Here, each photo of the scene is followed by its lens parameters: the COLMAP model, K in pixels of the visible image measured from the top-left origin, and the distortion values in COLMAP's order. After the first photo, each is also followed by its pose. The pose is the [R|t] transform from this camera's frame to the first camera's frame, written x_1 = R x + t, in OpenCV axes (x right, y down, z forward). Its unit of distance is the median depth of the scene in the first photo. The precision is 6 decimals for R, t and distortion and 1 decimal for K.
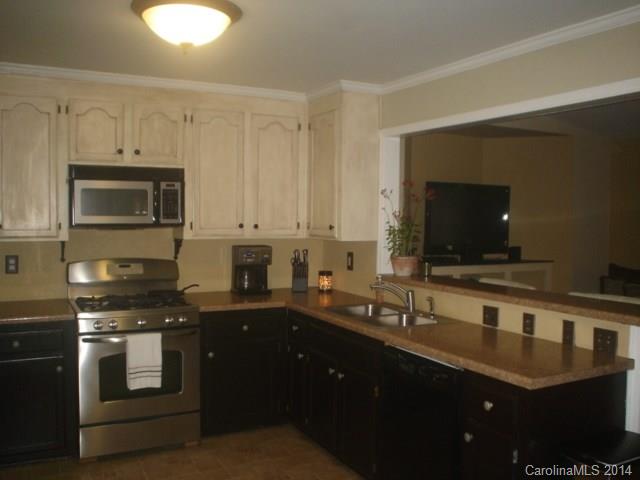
lens RADIAL K [[609.5, 0, 320.0], [0, 609.5, 240.0], [0, 0, 1]] dist [-0.090413, 0.011427]
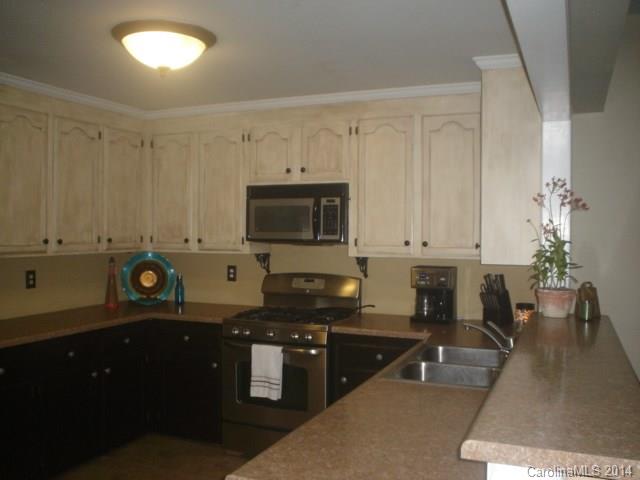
lens RADIAL K [[609.5, 0, 320.0], [0, 609.5, 240.0], [0, 0, 1]] dist [-0.090413, 0.011427]
pose [[0.631620, 0.006608, -0.775250, 0.511009], [-0.033232, 0.999275, -0.018557, -0.007761], [0.774566, 0.037484, 0.631382, 0.363143]]
